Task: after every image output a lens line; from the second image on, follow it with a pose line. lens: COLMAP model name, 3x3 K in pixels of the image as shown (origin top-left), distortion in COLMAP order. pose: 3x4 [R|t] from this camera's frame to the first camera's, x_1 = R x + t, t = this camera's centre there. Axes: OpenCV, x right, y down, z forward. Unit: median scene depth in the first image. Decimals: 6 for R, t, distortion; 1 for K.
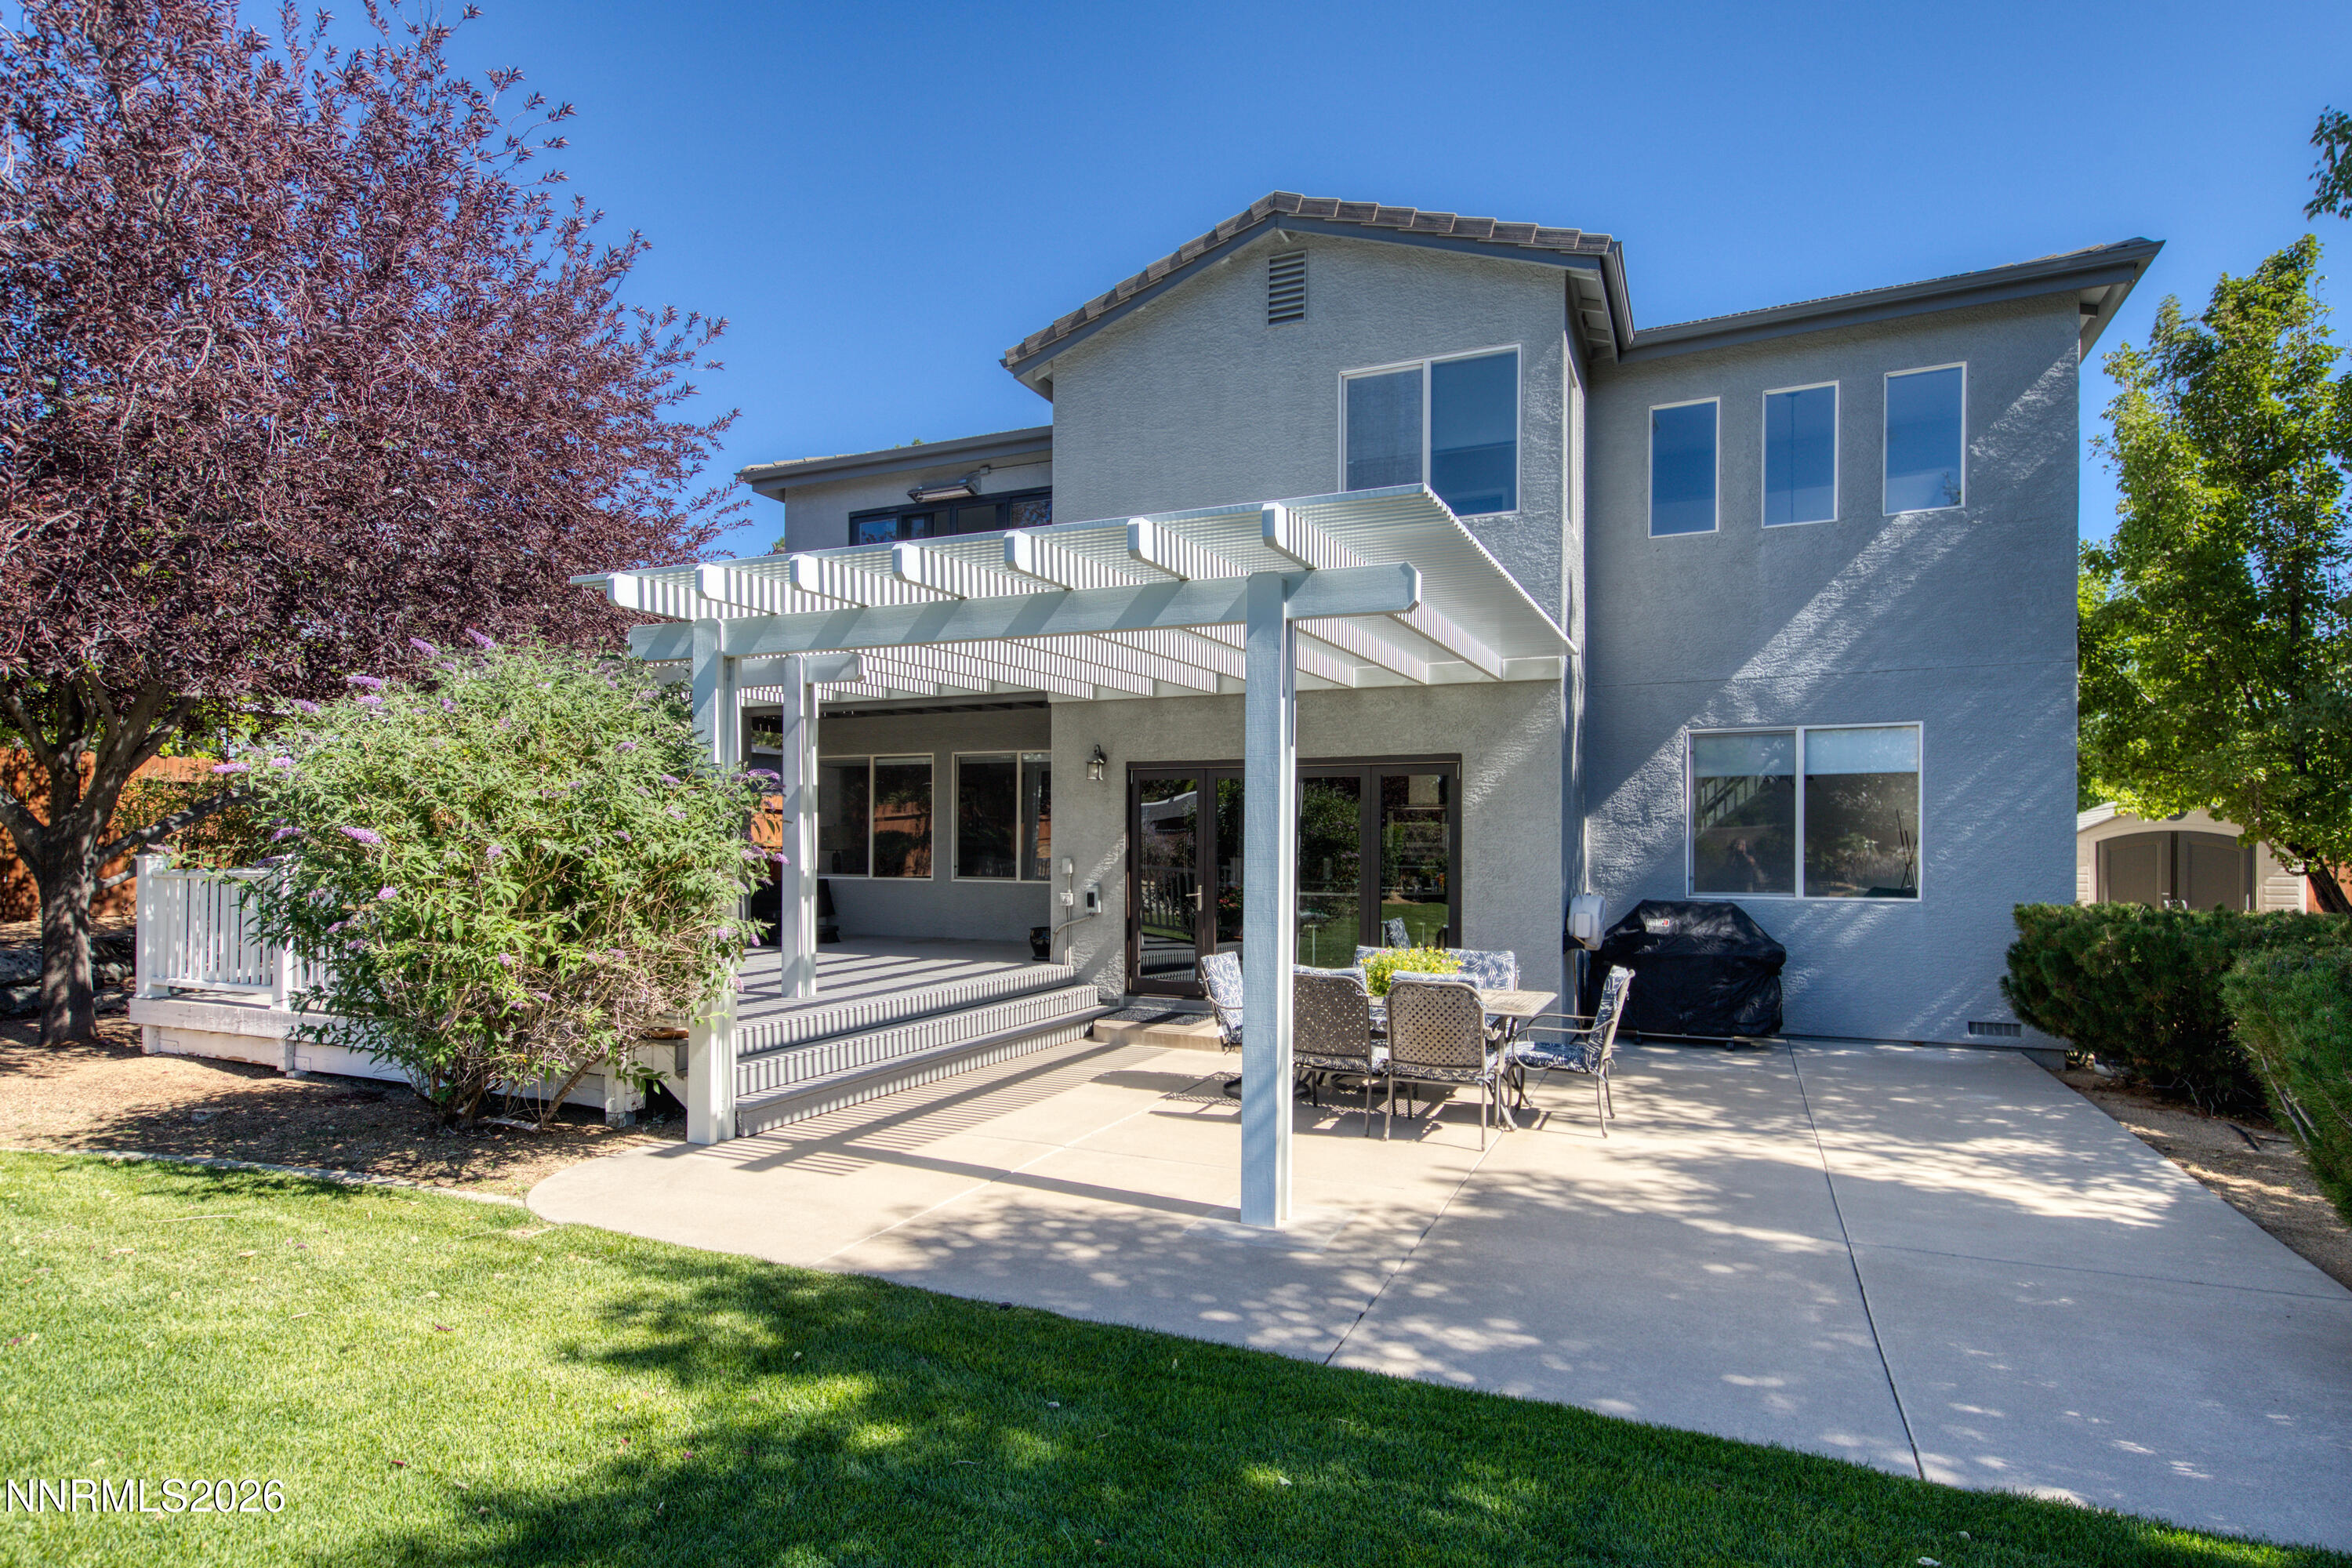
lens RADIAL K [[1182.4, 0, 1229.1], [0, 1182.4, 847.0], [0, 0, 1]] dist [0.001988, 0.000055]
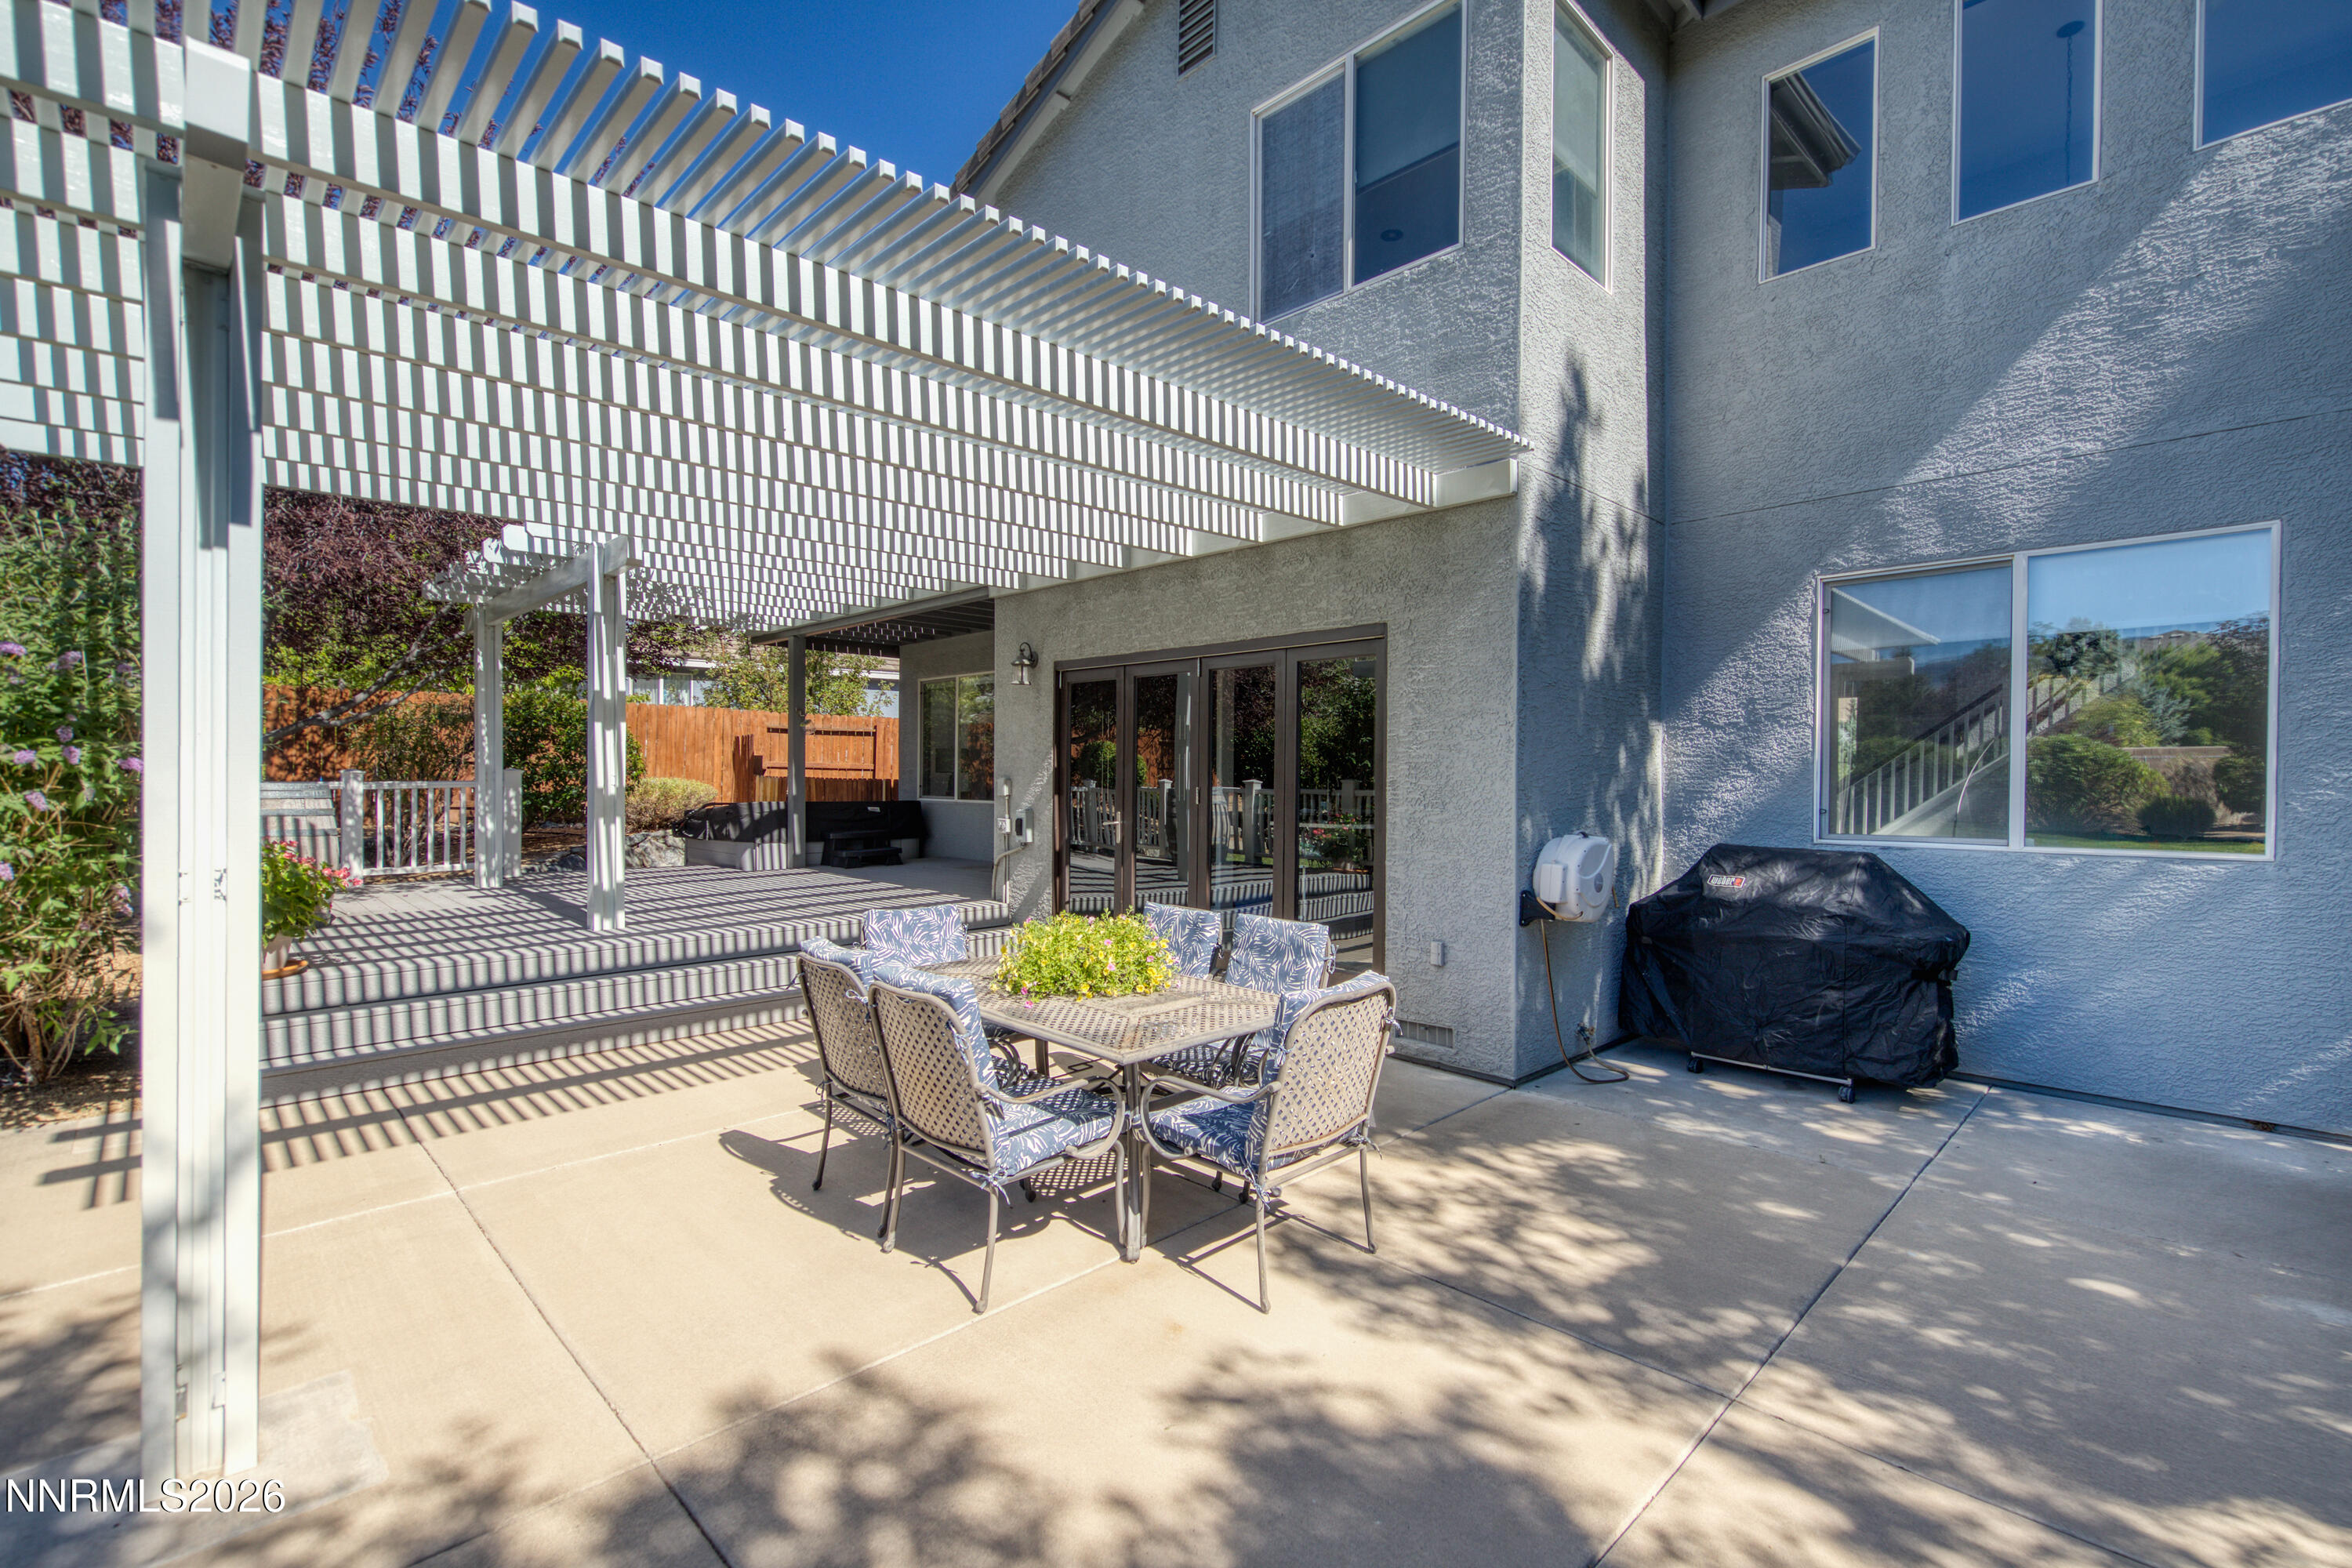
lens RADIAL K [[1044.2, 0, 1181.0], [0, 1044.2, 800.9], [0, 0, 1]] dist [0.000333, -0.005383]
pose [[0.931790, 0.009001, -0.362886, 0.288911], [-0.001289, 0.999768, 0.021488, 0.010103], [0.362996, -0.019555, 0.931586, 0.374944]]
